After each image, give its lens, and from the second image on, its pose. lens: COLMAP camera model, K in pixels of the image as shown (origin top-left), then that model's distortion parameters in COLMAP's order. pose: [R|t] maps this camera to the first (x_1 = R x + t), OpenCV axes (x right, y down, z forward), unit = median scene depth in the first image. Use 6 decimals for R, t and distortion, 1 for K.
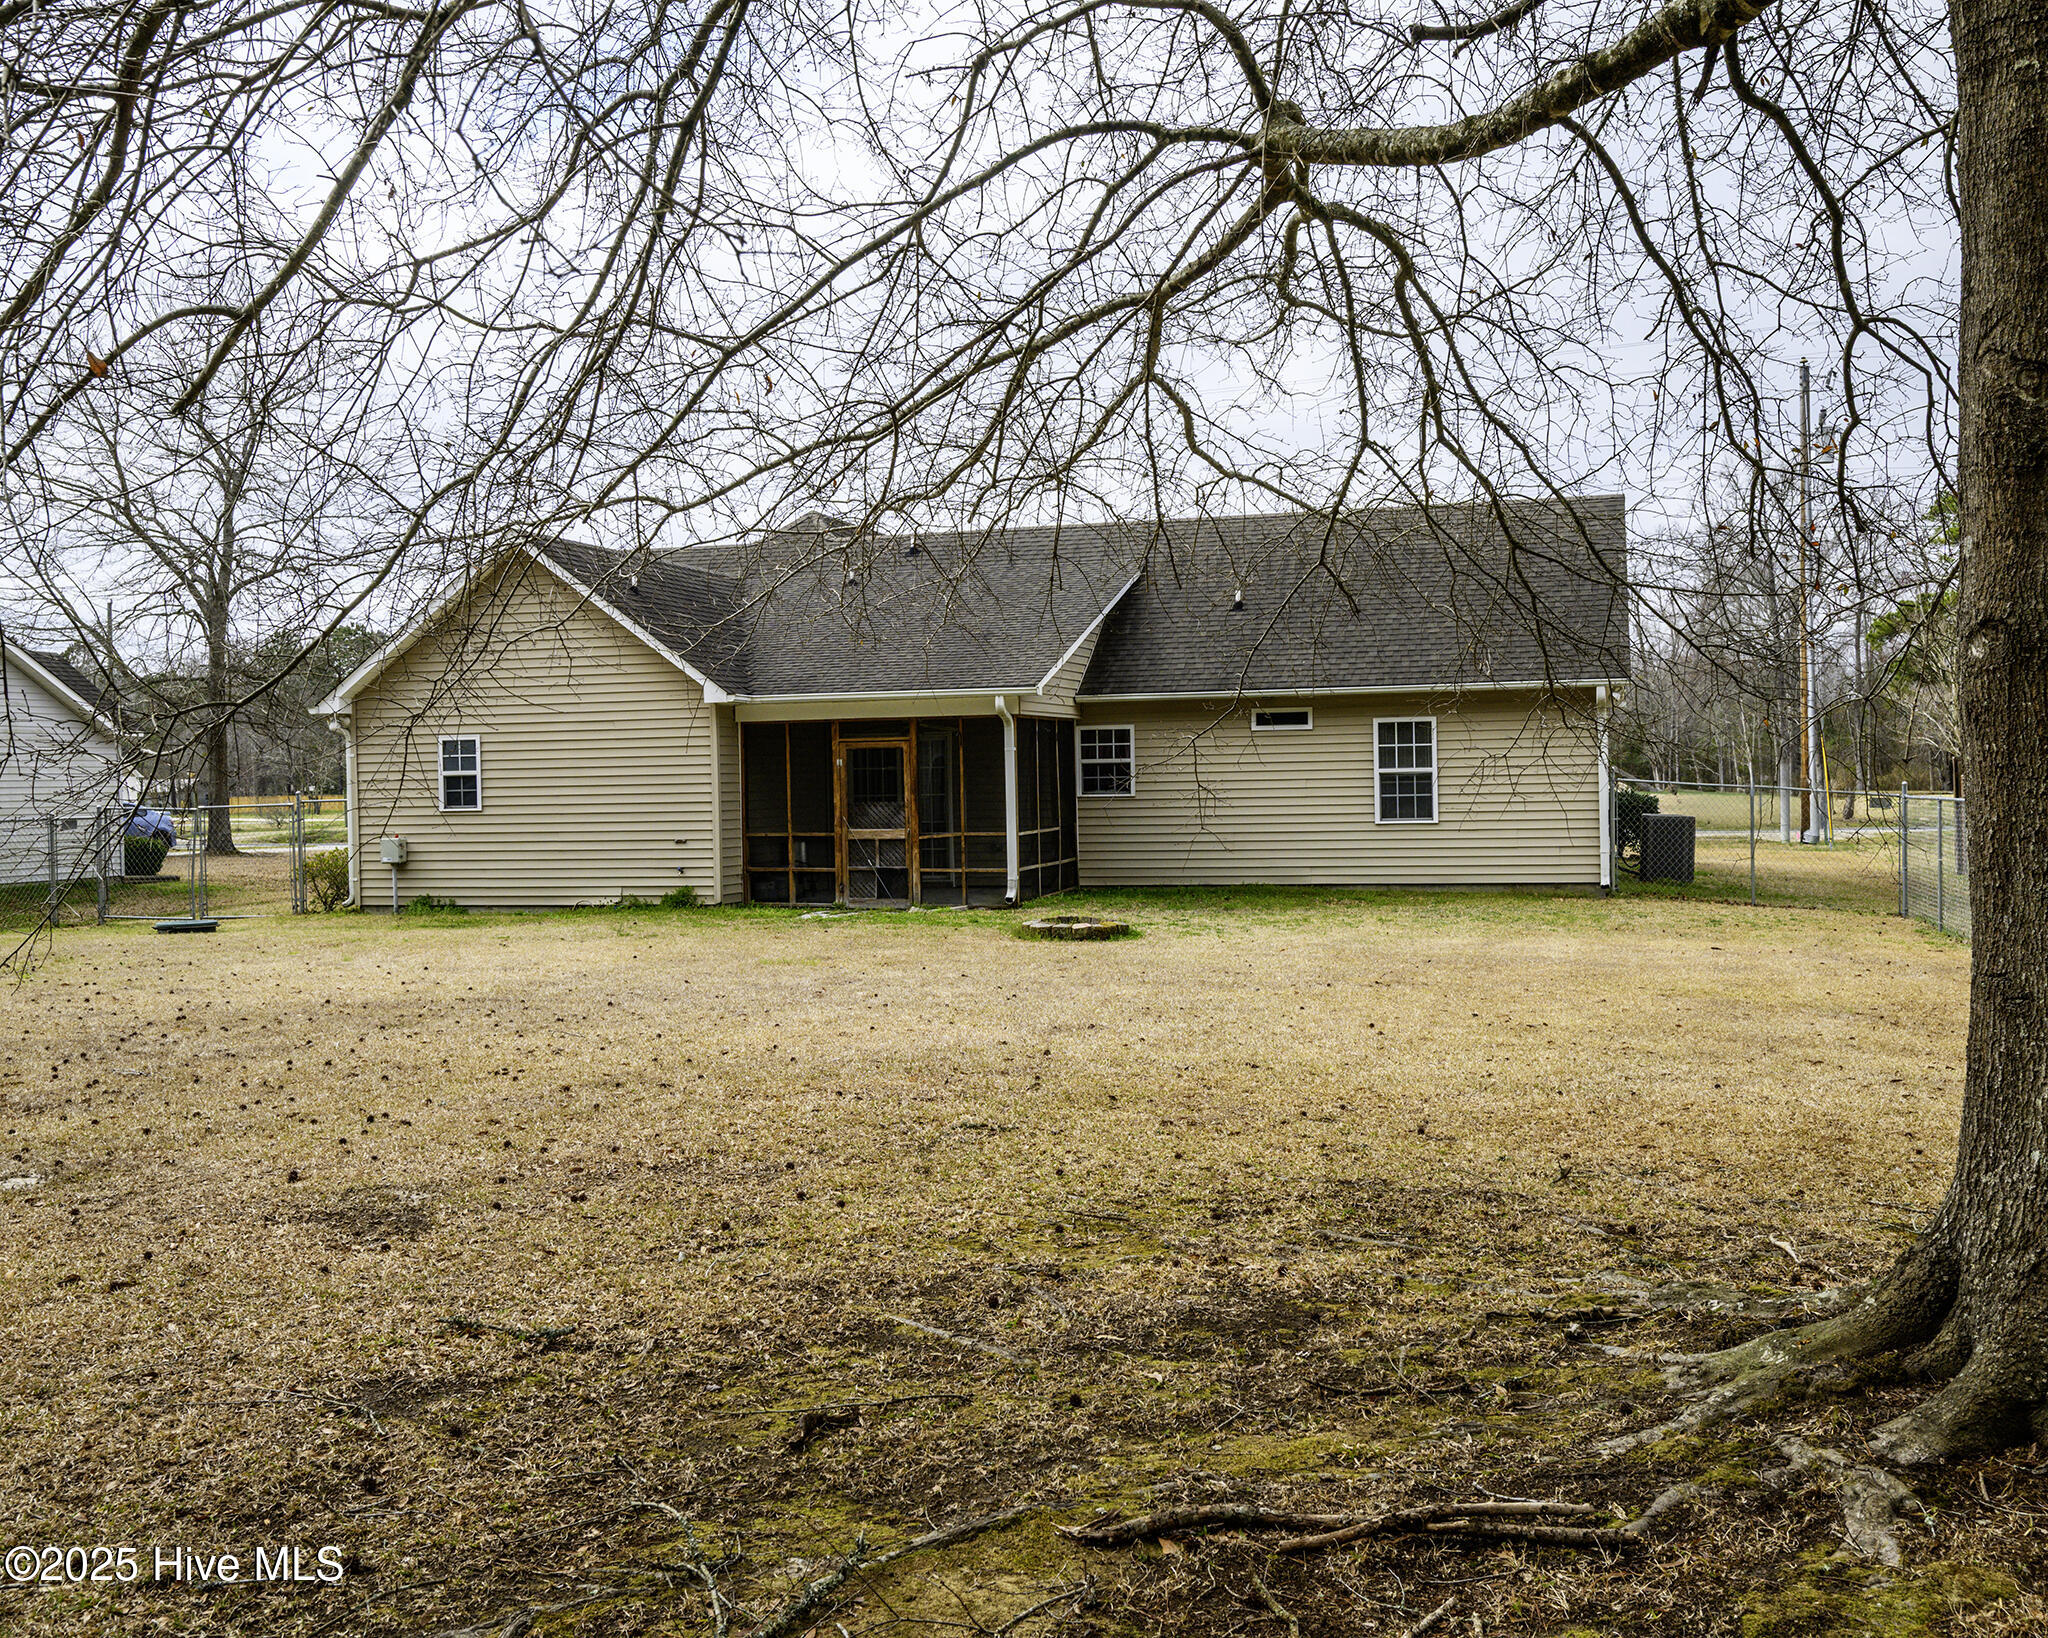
lens RADIAL K [[1852.2, 0, 1024.0], [0, 1852.2, 819.0], [0, 0, 1]] dist [0.000120, -0.001870]
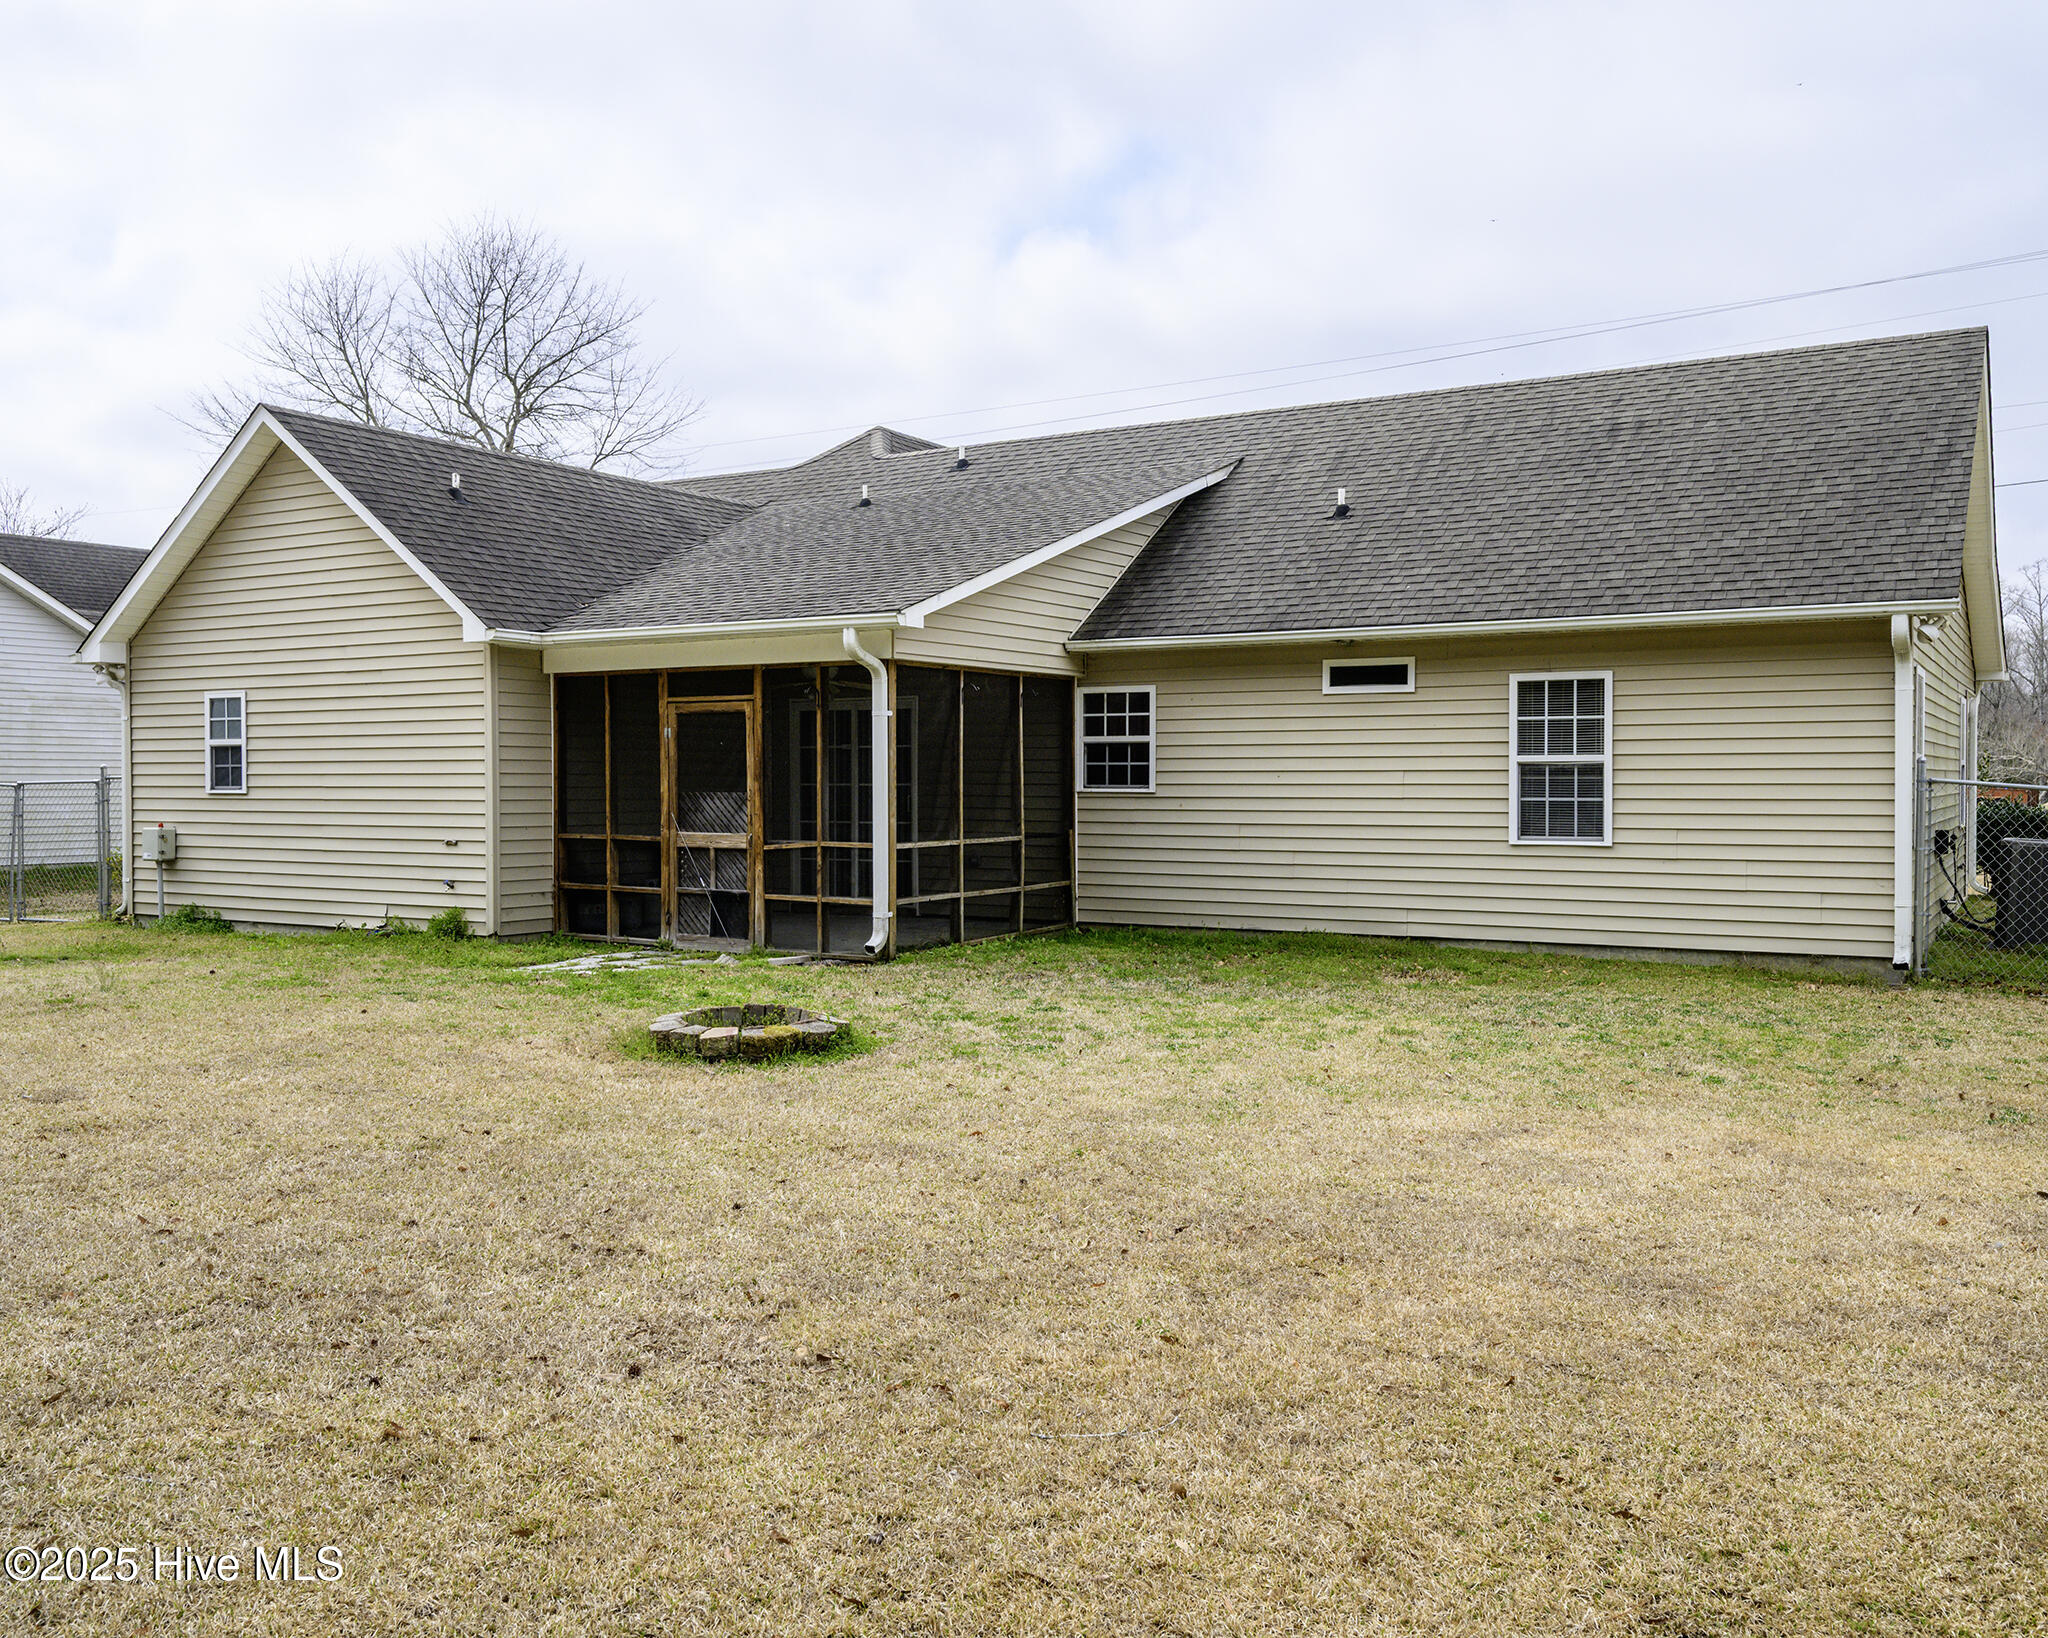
lens RADIAL K [[1668.3, 0, 1052.7], [0, 1668.3, 817.7], [0, 0, 1]] dist [0.001547, -0.004271]
pose [[0.970345, 0.024003, -0.240529, 0.179513], [-0.023026, 0.999711, 0.006871, -0.006699], [0.240625, -0.001129, 0.970618, 0.429843]]
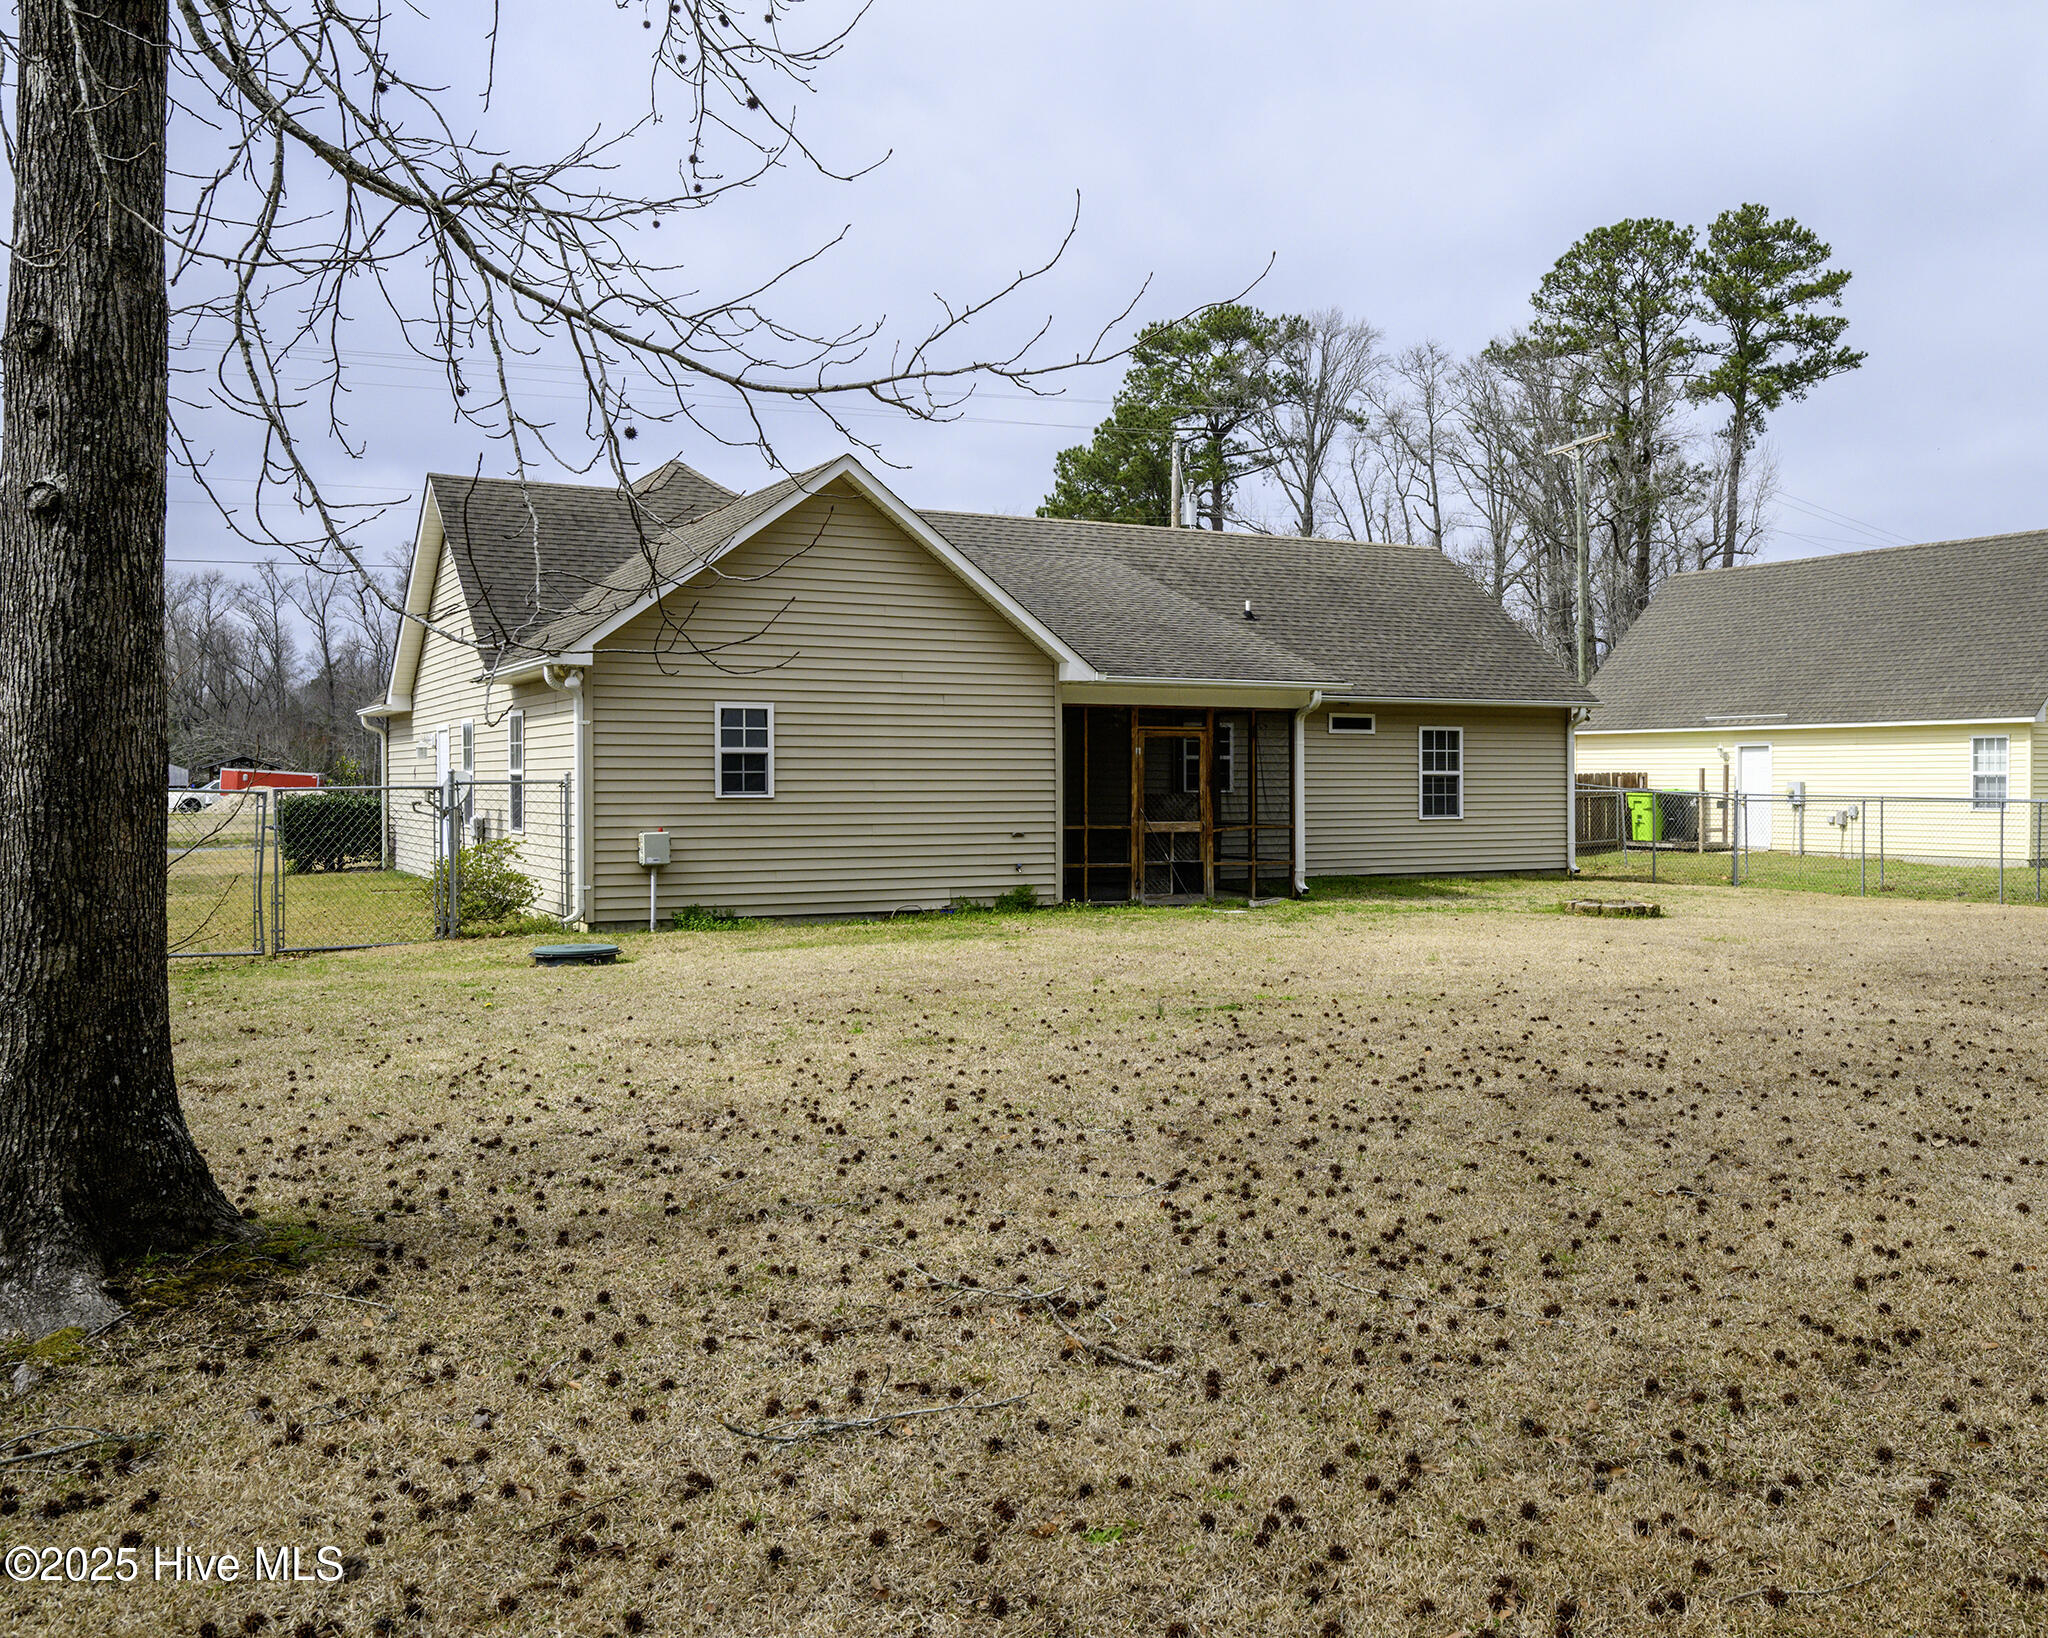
lens RADIAL K [[1823.3, 0, 1103.9], [0, 1823.3, 816.1], [0, 0, 1]] dist [0.001393, 0.000583]
pose [[0.735946, 0.006001, 0.677013, -0.721634], [0.002196, 0.999934, -0.011250, 0.012714], [-0.677036, 0.009766, 0.735885, 0.319233]]
